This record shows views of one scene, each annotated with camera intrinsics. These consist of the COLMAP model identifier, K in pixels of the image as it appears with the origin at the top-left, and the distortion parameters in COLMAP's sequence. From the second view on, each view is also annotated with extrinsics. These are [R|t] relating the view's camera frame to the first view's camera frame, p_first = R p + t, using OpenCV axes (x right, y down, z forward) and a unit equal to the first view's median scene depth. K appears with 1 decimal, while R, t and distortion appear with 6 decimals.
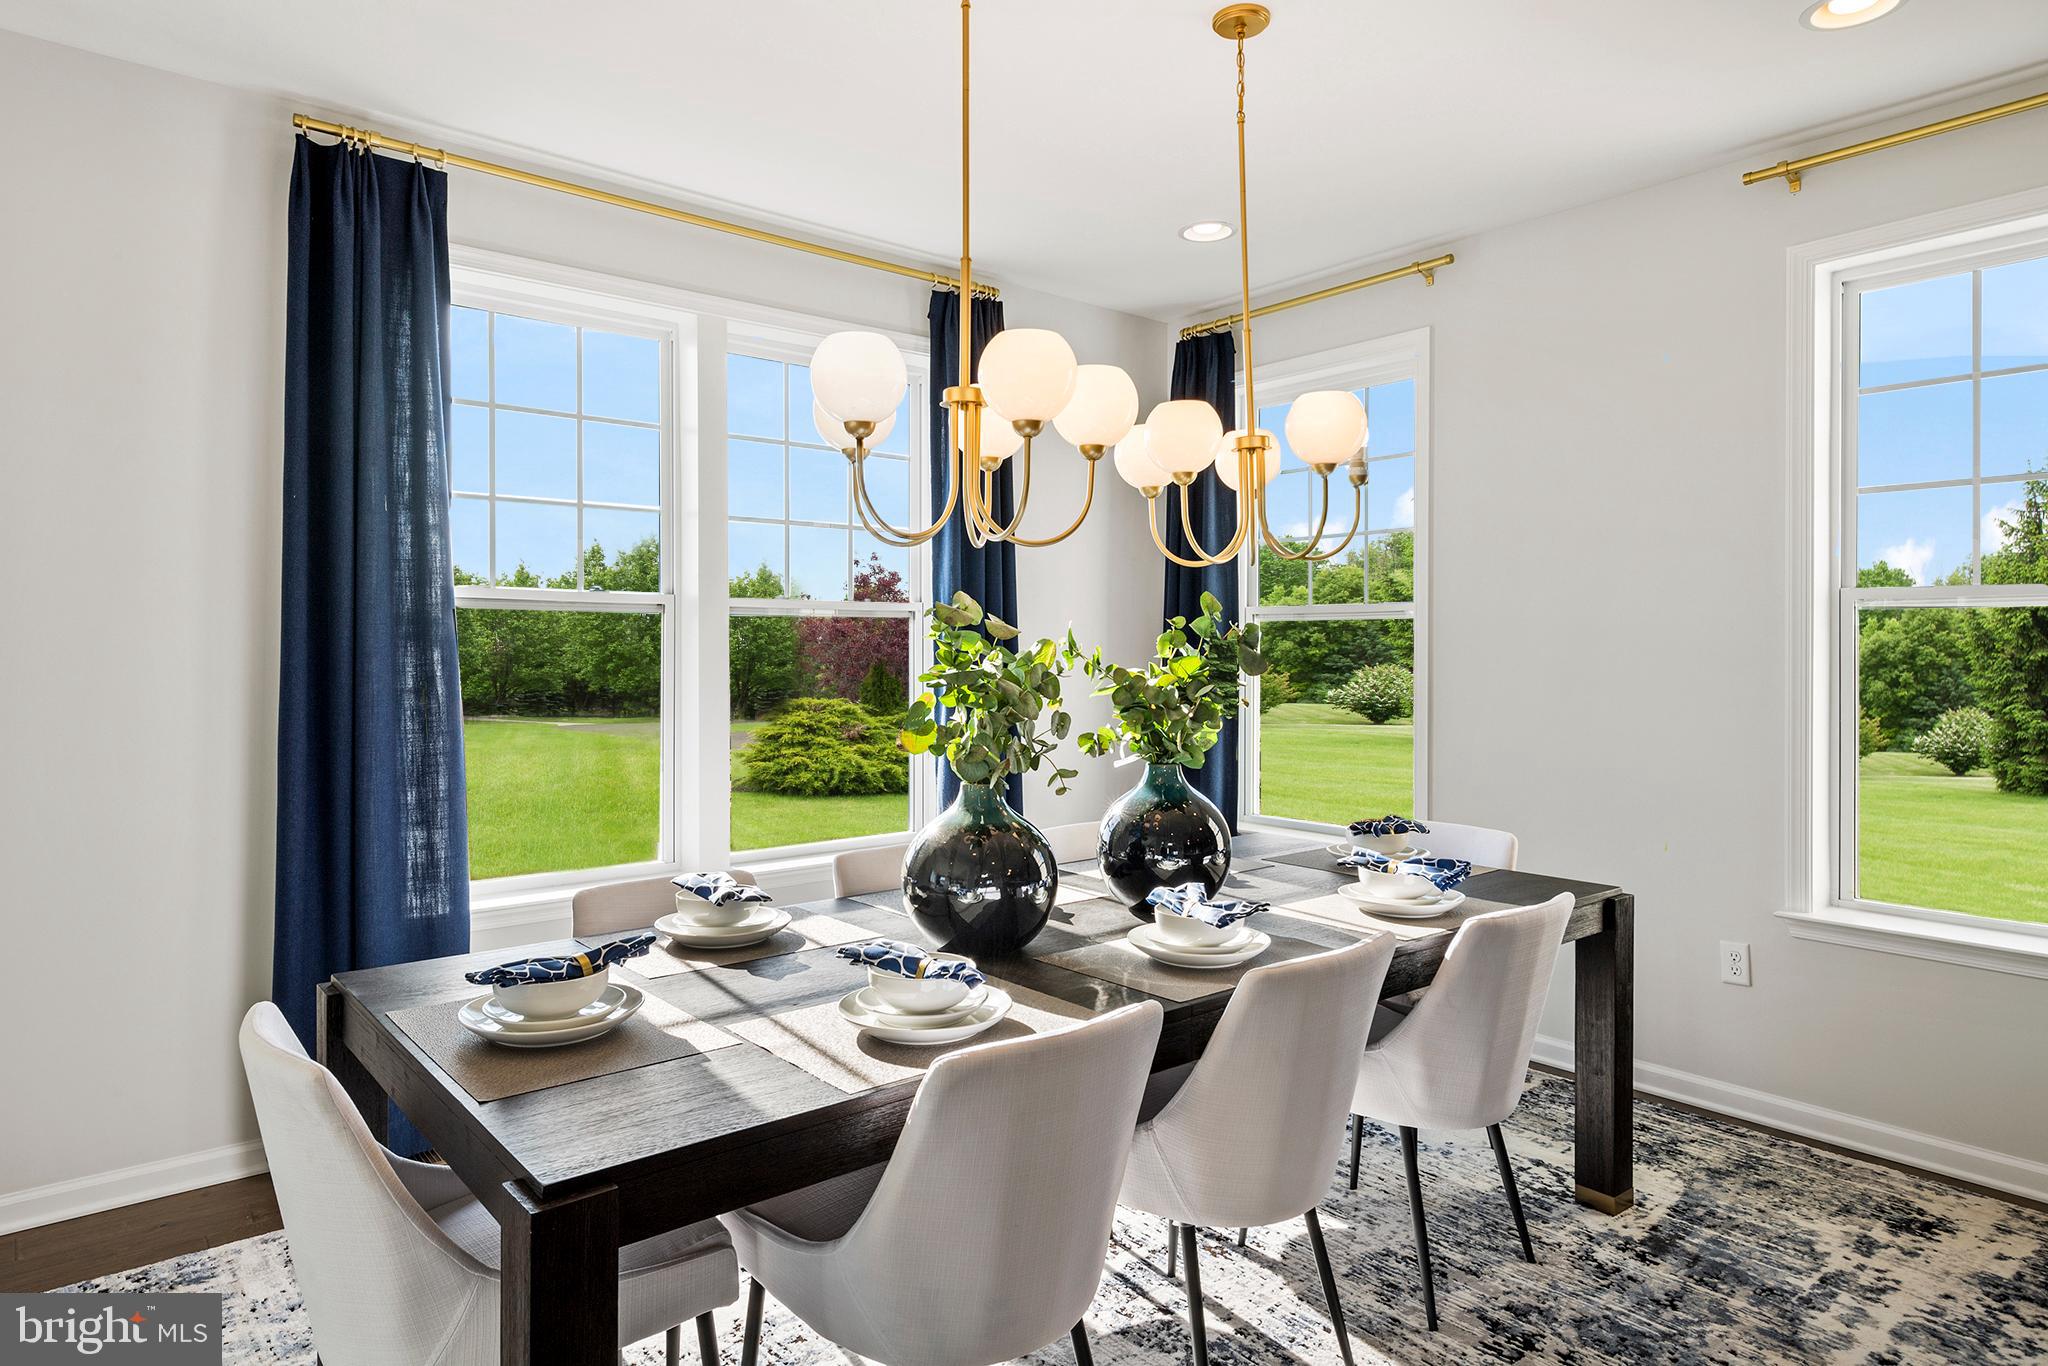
lens RADIAL K [[1226.5, 0, 1013.1], [0, 1226.5, 630.6], [0, 0, 1]] dist [0.007044, 0.003285]
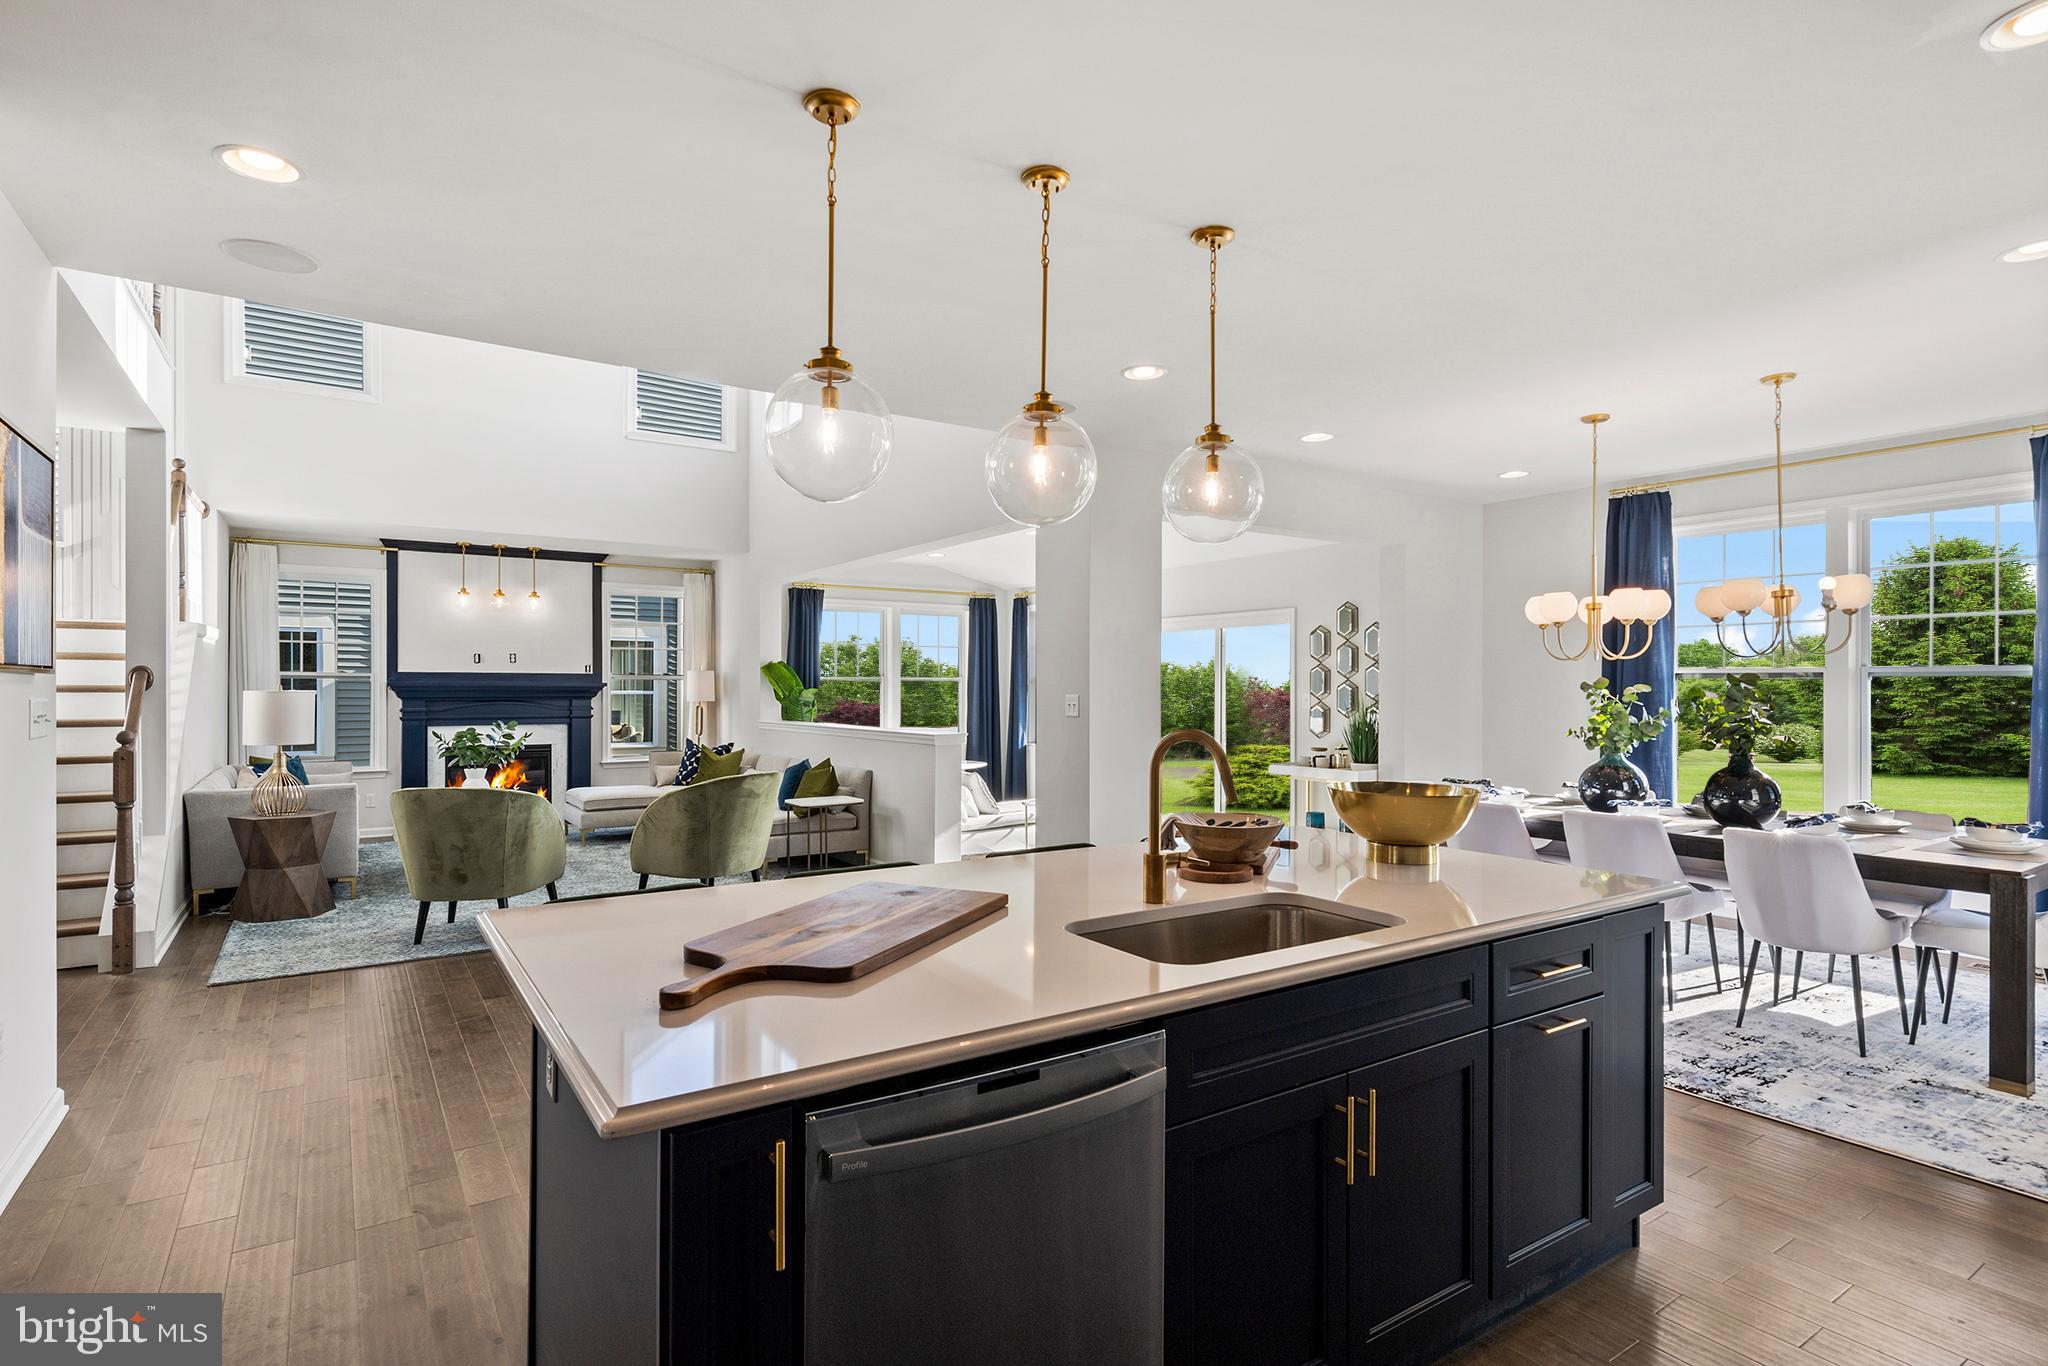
lens RADIAL K [[1027.8, 0, 1024.0], [0, 1027.8, 683.0], [0, 0, 1]] dist [0.014335, -0.000414]
pose [[-0.089831, -0.004224, -0.995948, 1.647602], [0.020212, 0.999777, -0.006063, -0.023935], [0.995752, -0.020675, -0.089726, -0.028484]]
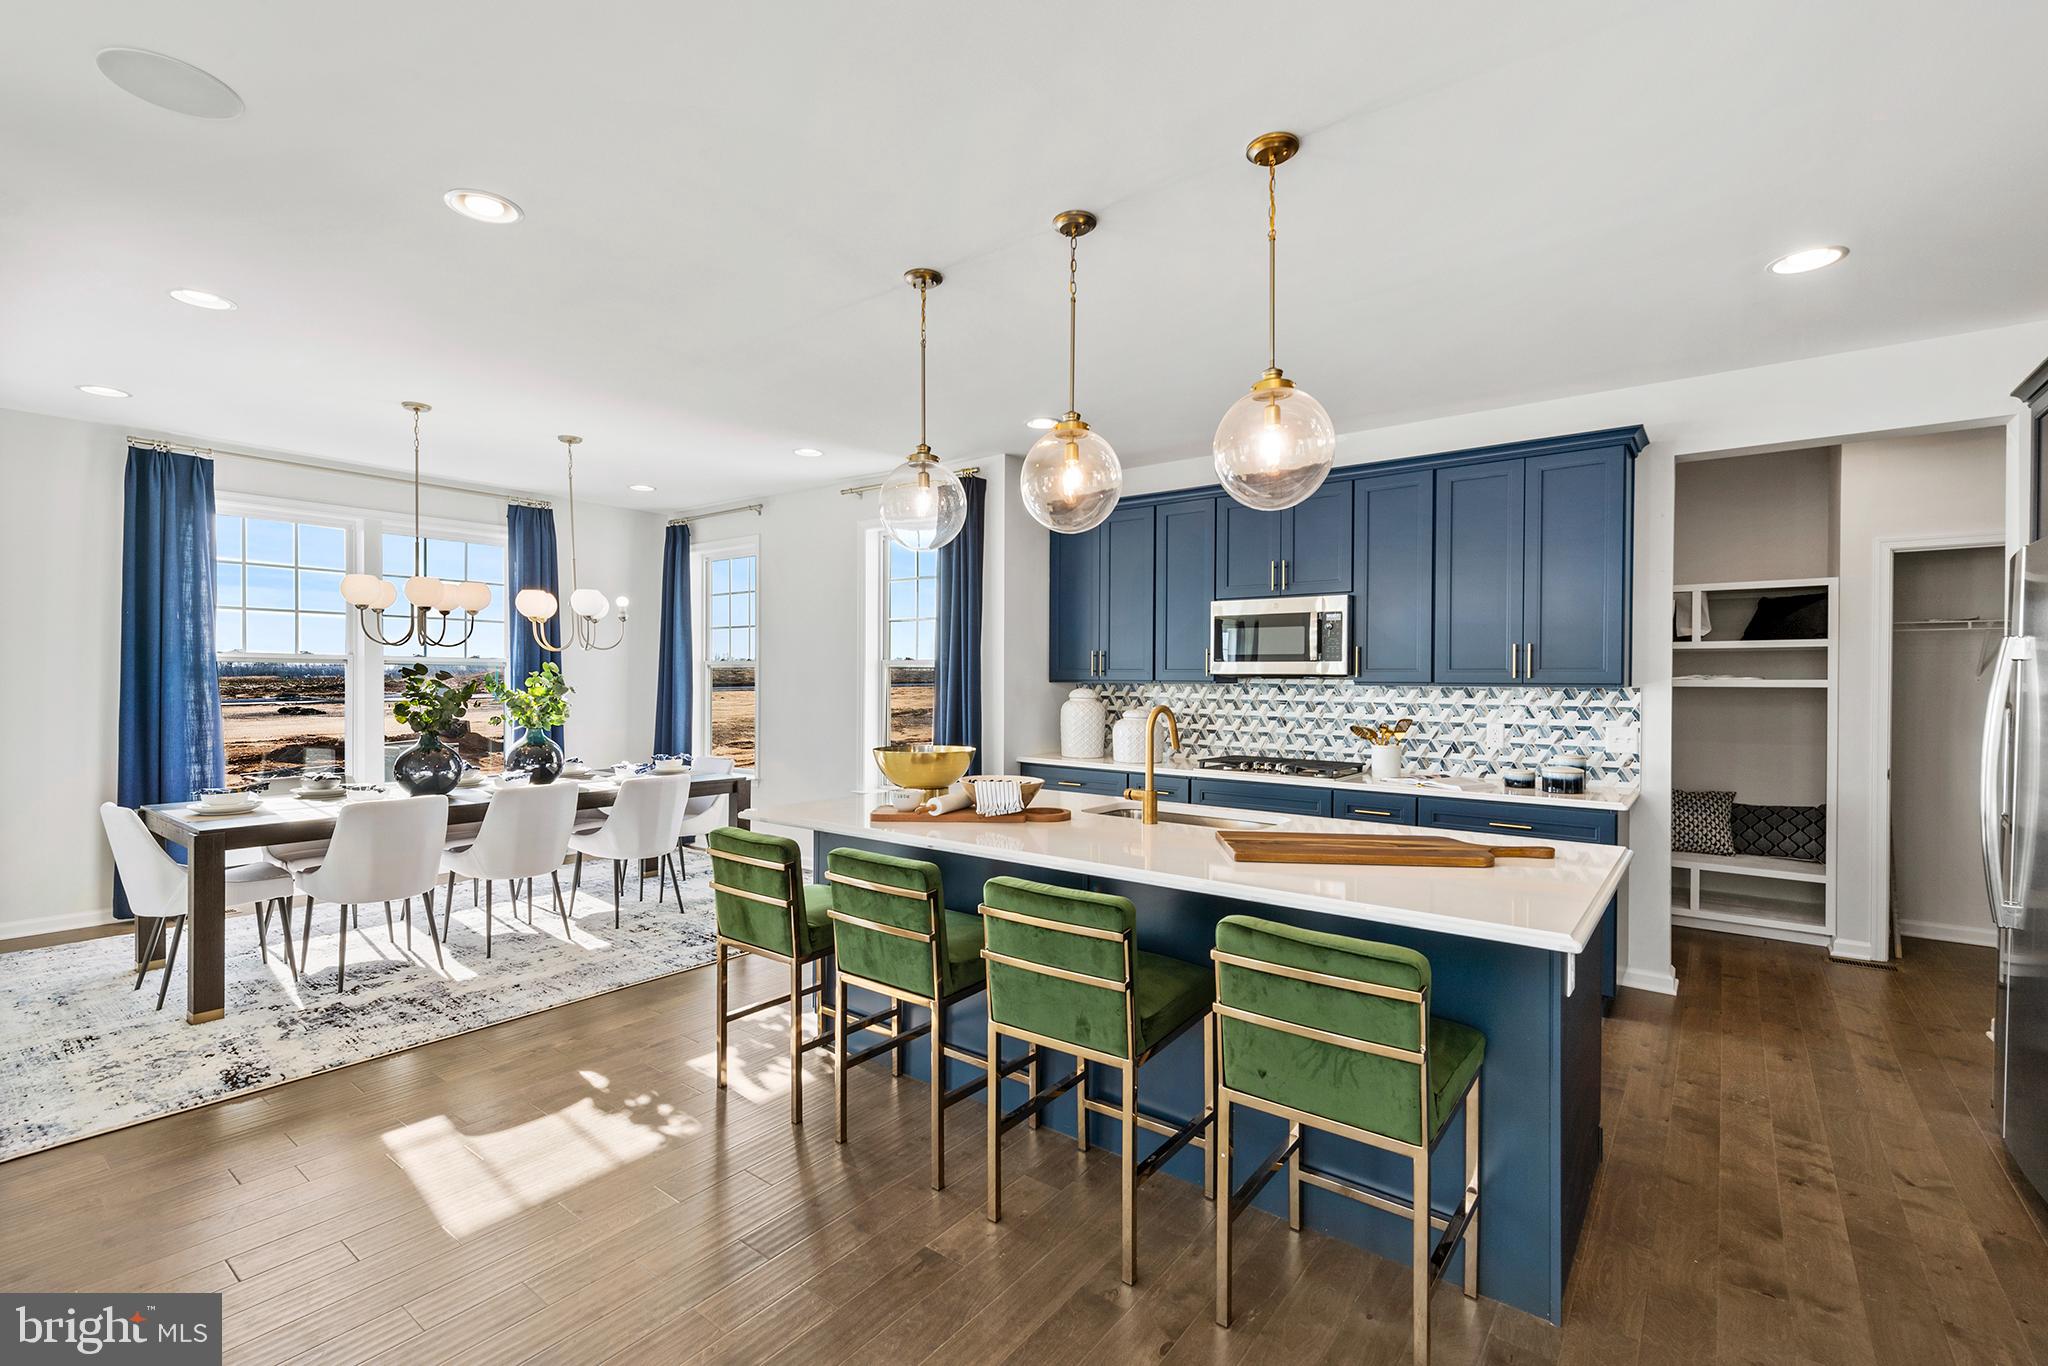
lens RADIAL K [[927.3, 0, 1017.6], [0, 927.3, 674.8], [0, 0, 1]] dist [0.021554, -0.008102]
pose [[0.974057, 0.009368, 0.226110, 0.556309], [-0.013063, 0.999804, 0.014849, -0.041307], [-0.225927, -0.017418, 0.973989, -0.944968]]
